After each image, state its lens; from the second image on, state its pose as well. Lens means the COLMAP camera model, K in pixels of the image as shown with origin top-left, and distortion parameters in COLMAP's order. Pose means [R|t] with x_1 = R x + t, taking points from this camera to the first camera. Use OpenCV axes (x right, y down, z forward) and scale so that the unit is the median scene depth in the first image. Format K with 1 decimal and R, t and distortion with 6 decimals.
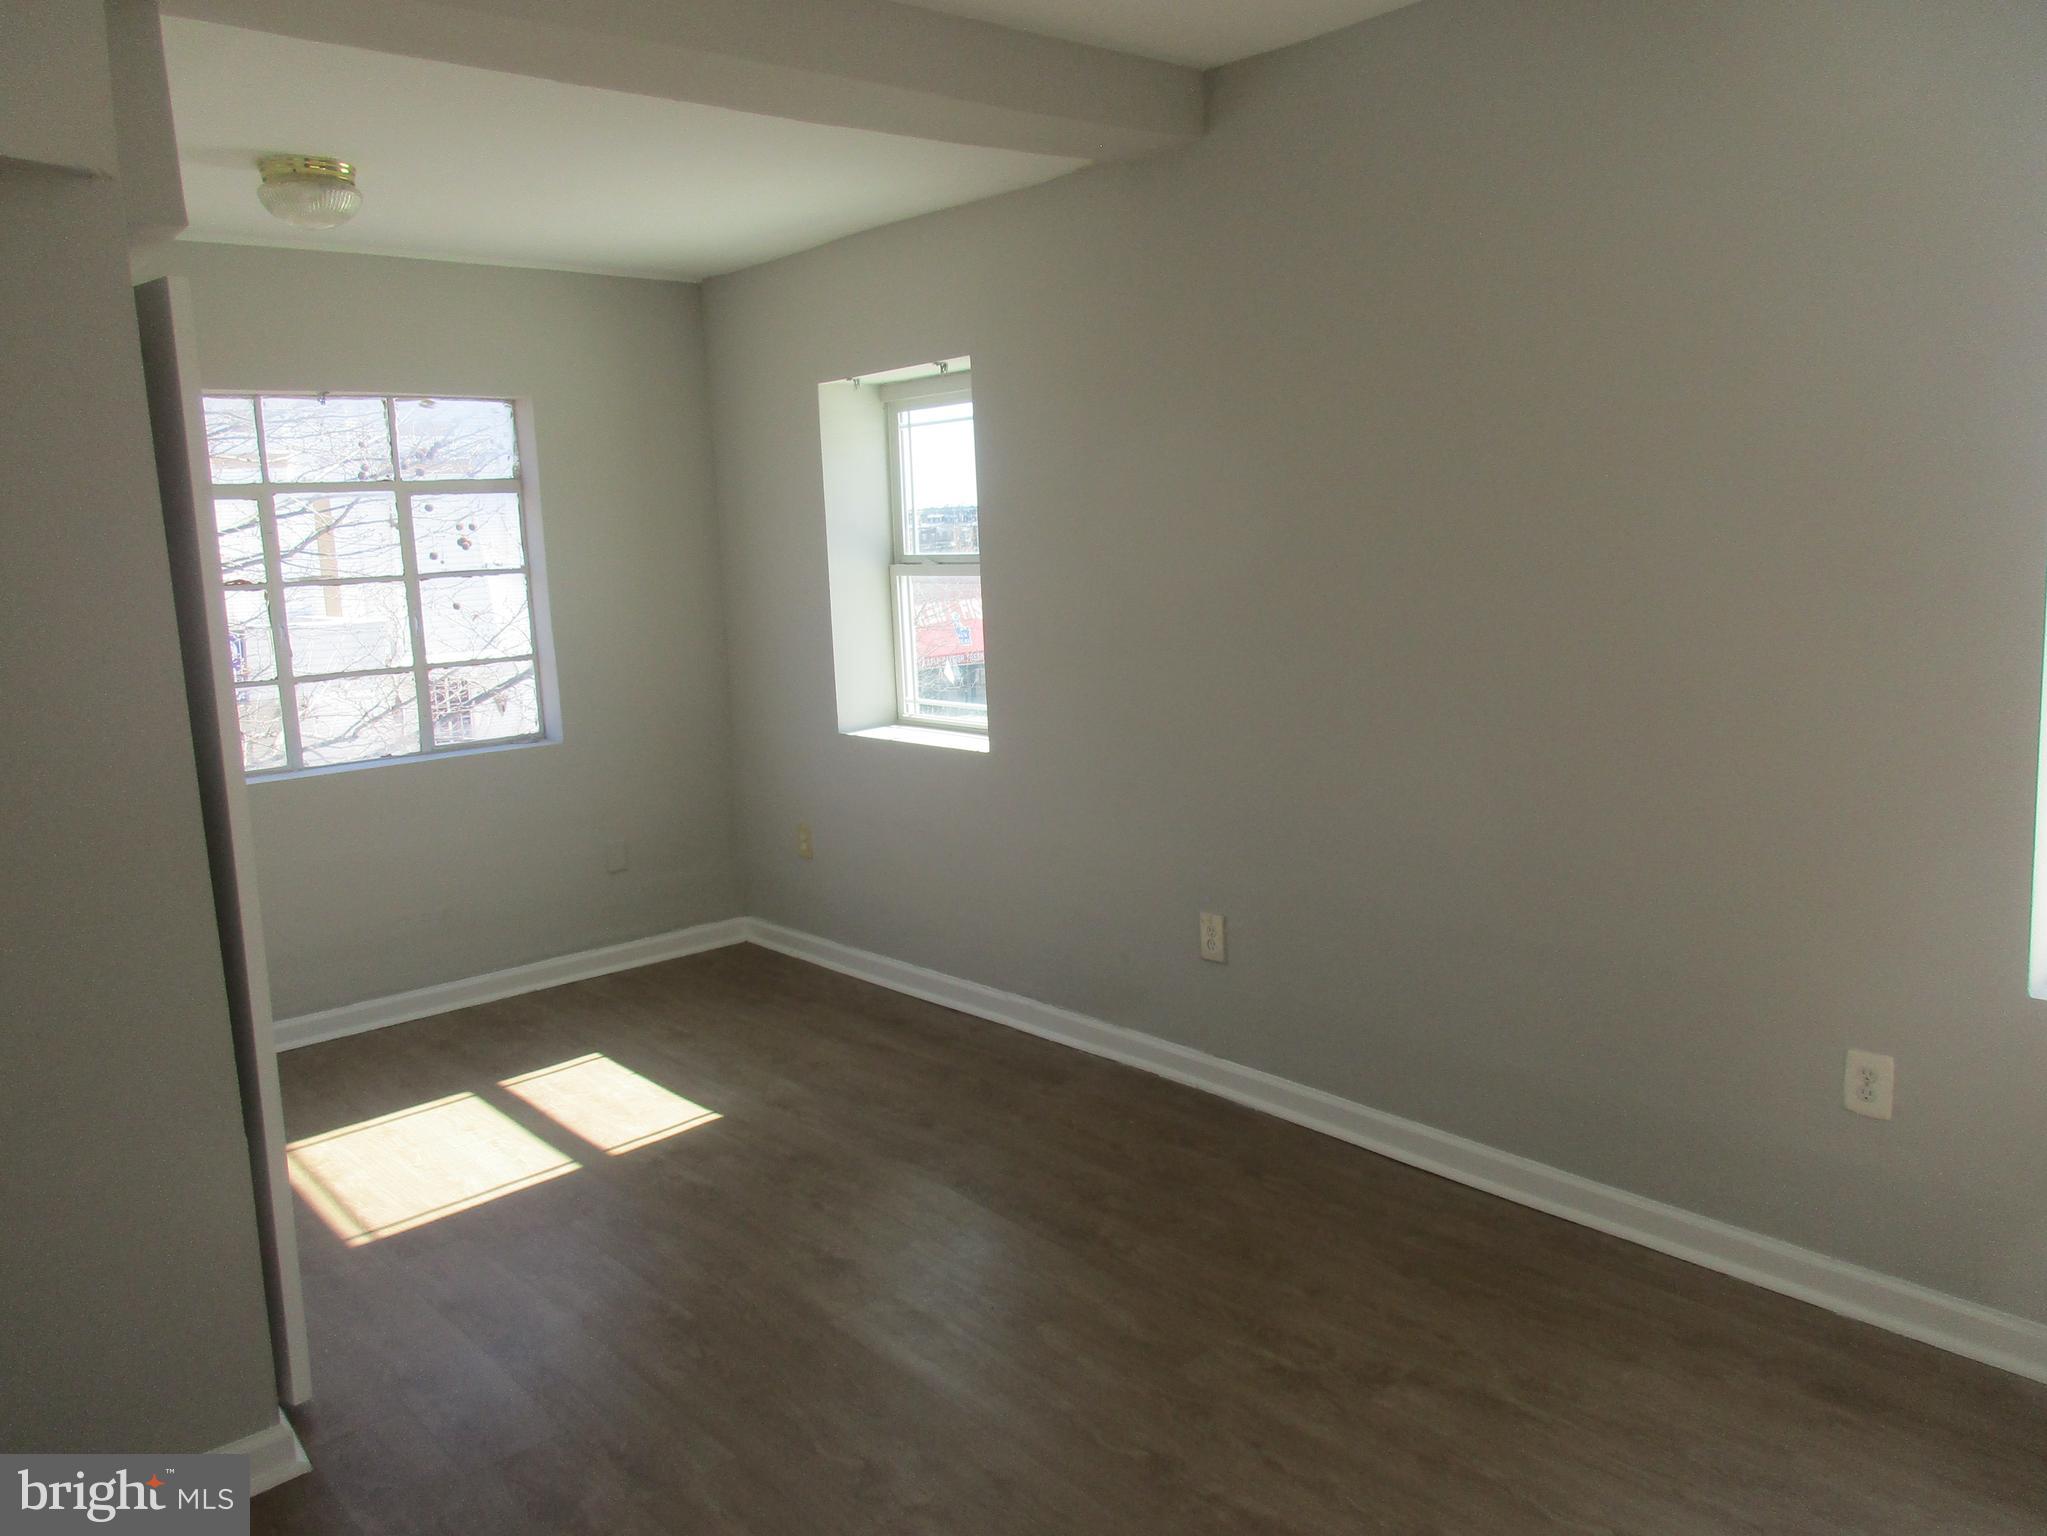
lens RADIAL K [[1553.4, 0, 1014.9], [0, 1553.4, 764.3], [0, 0, 1]] dist [0.012854, 0.005513]
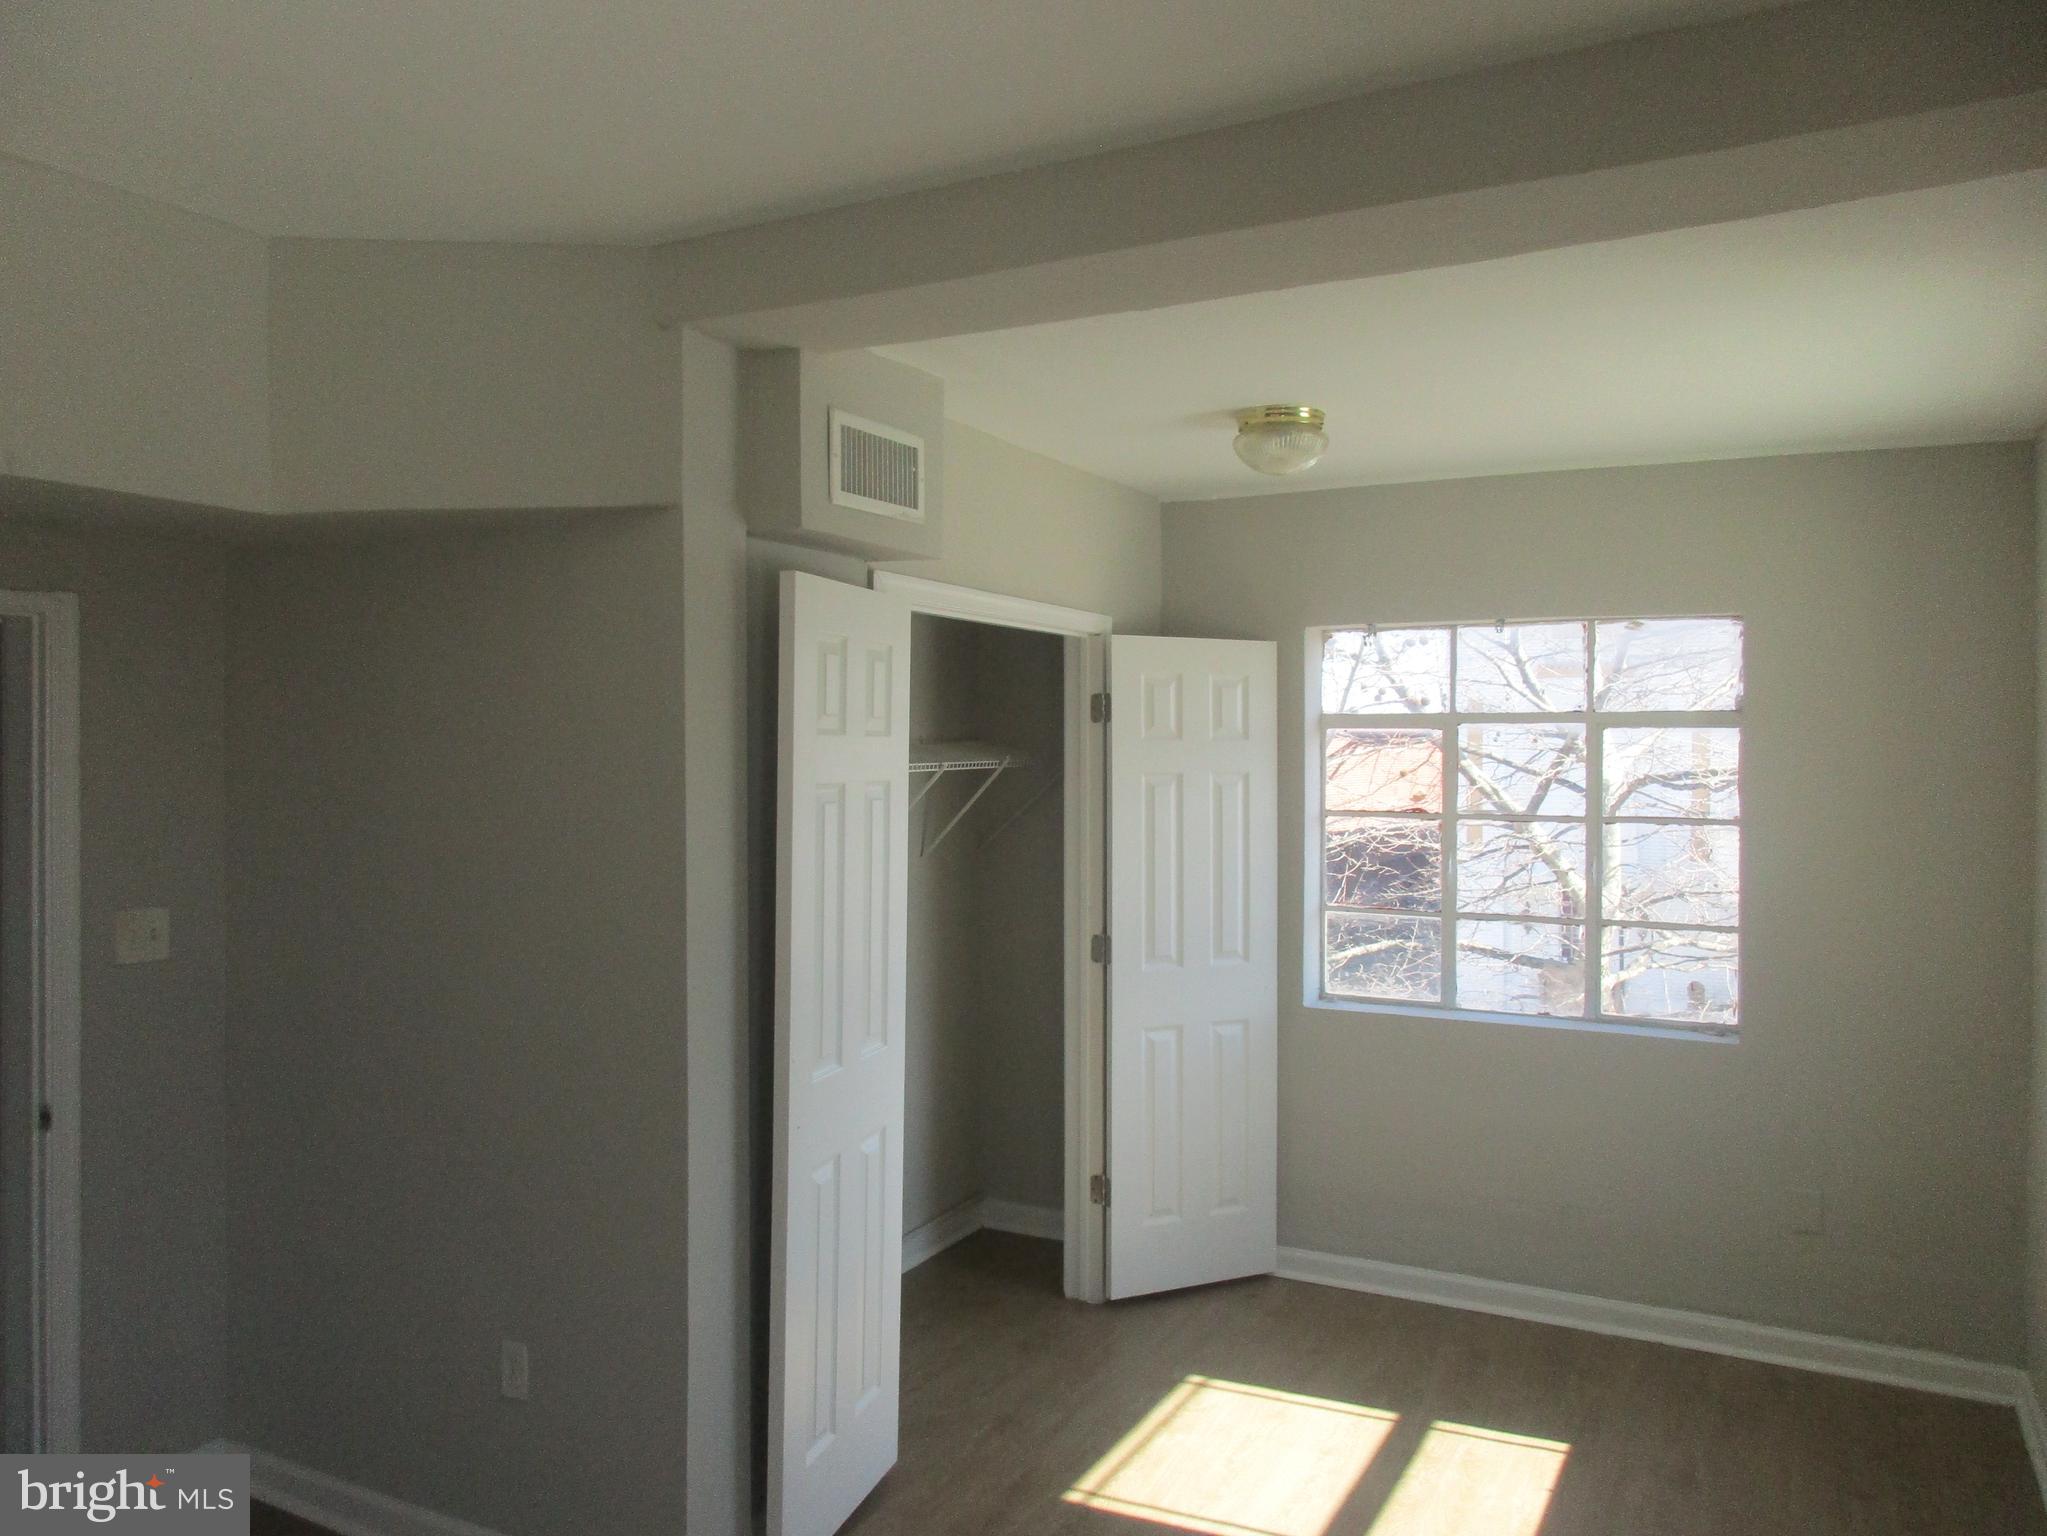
lens RADIAL K [[1553.4, 0, 1018.1], [0, 1553.4, 760.6], [0, 0, 1]] dist [0.012854, 0.005513]
pose [[0.371264, 0.057372, -0.926753, 0.325784], [-0.163291, 0.986568, -0.004341, -0.102010], [0.914057, 0.152942, 0.375646, 0.388215]]
